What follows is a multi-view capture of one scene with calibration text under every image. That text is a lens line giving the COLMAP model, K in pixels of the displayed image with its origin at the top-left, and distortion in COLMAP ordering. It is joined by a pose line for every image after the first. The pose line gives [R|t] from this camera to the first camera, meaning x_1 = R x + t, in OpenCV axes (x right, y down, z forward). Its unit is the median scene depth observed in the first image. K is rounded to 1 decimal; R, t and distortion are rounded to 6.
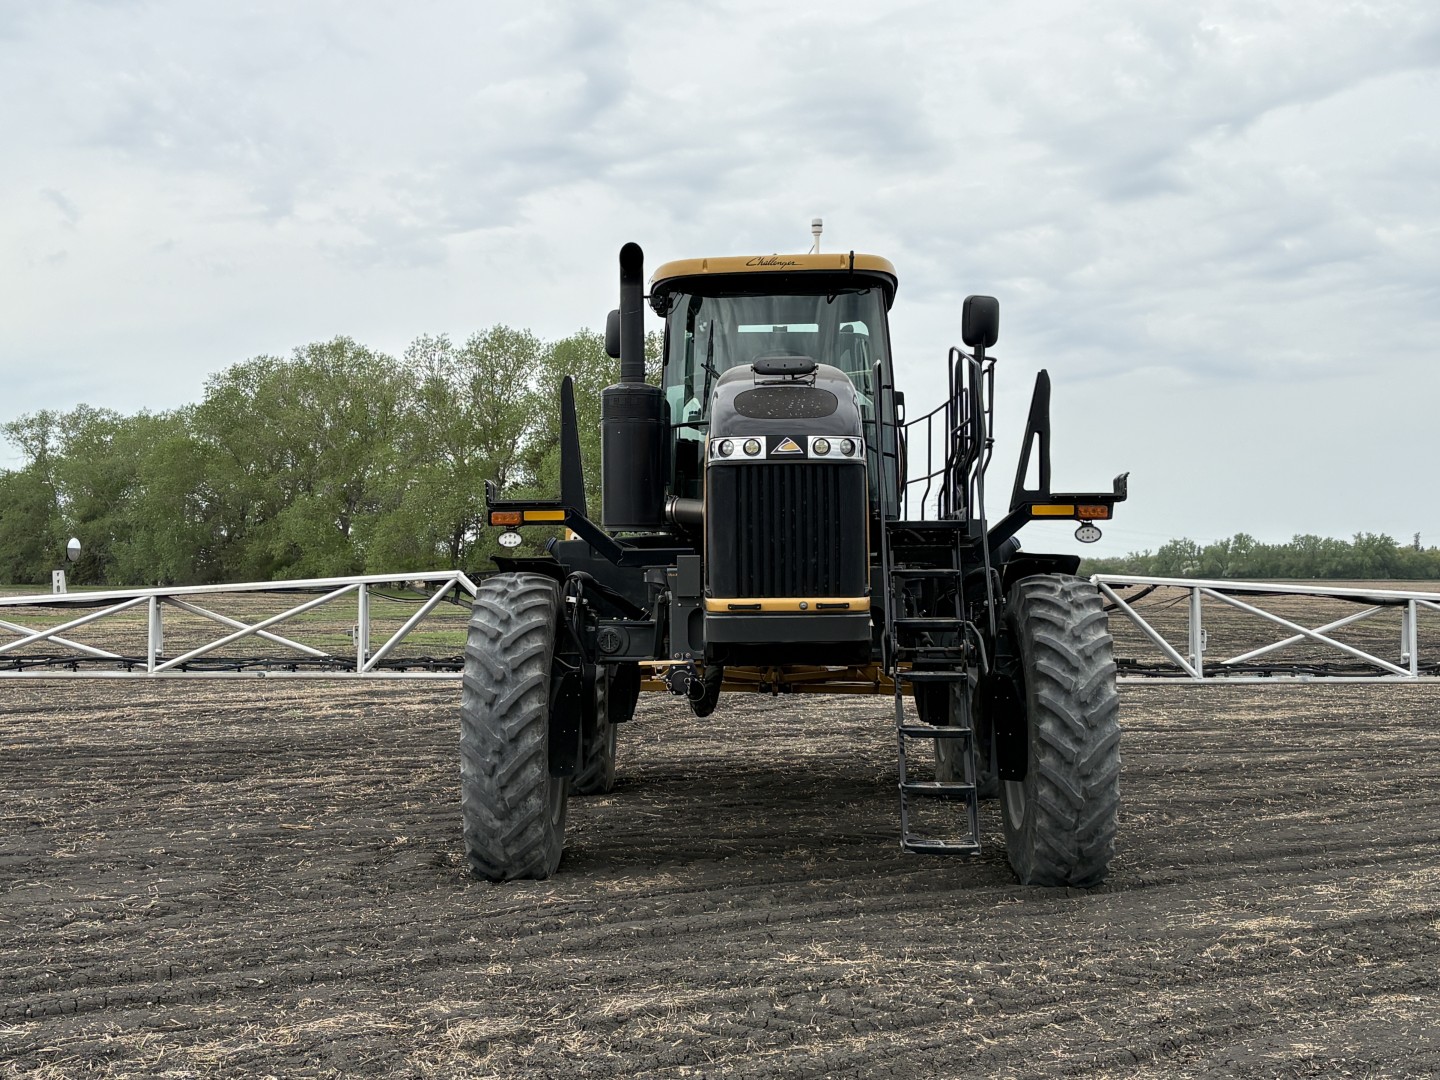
lens RADIAL K [[1952.1, 0, 720.0], [0, 1952.1, 540.0], [0, 0, 1]] dist [0.266680, -1.150649]
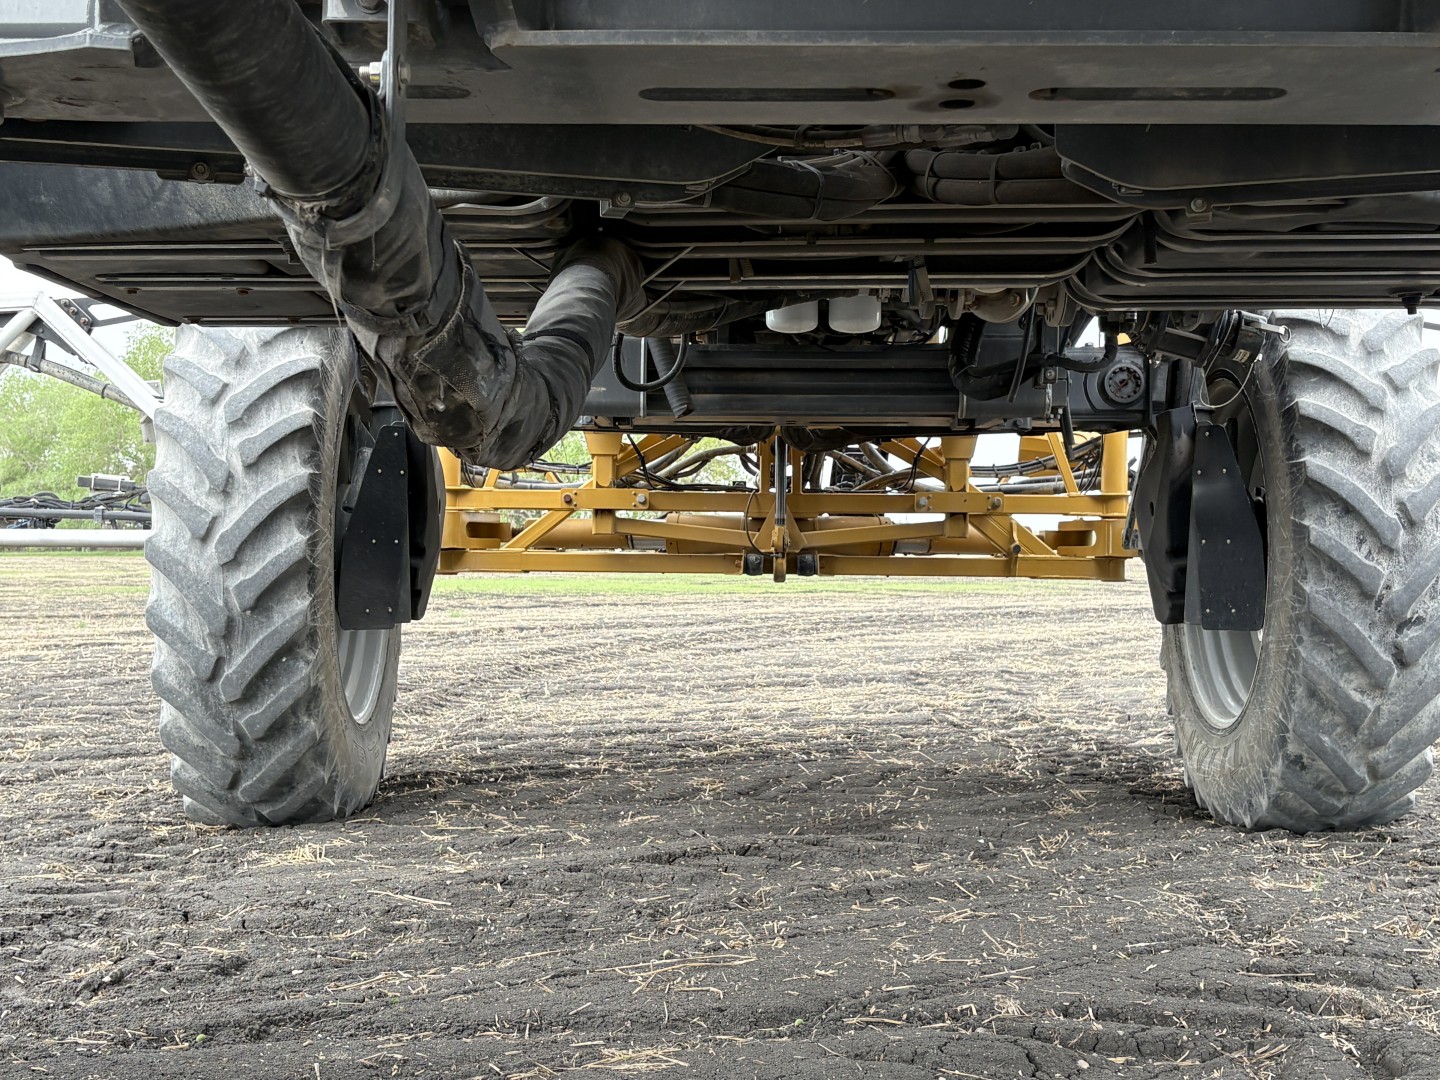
lens RADIAL K [[1891.4, 0, 740.2], [0, 1891.4, 541.7], [0, 0, 1]] dist [0.217804, -0.819536]
pose [[0.999553, -0.003228, 0.029717, 0.006813], [0.002908, 0.999937, 0.010808, 0.066136], [-0.029750, -0.010717, 0.999500, 0.576284]]
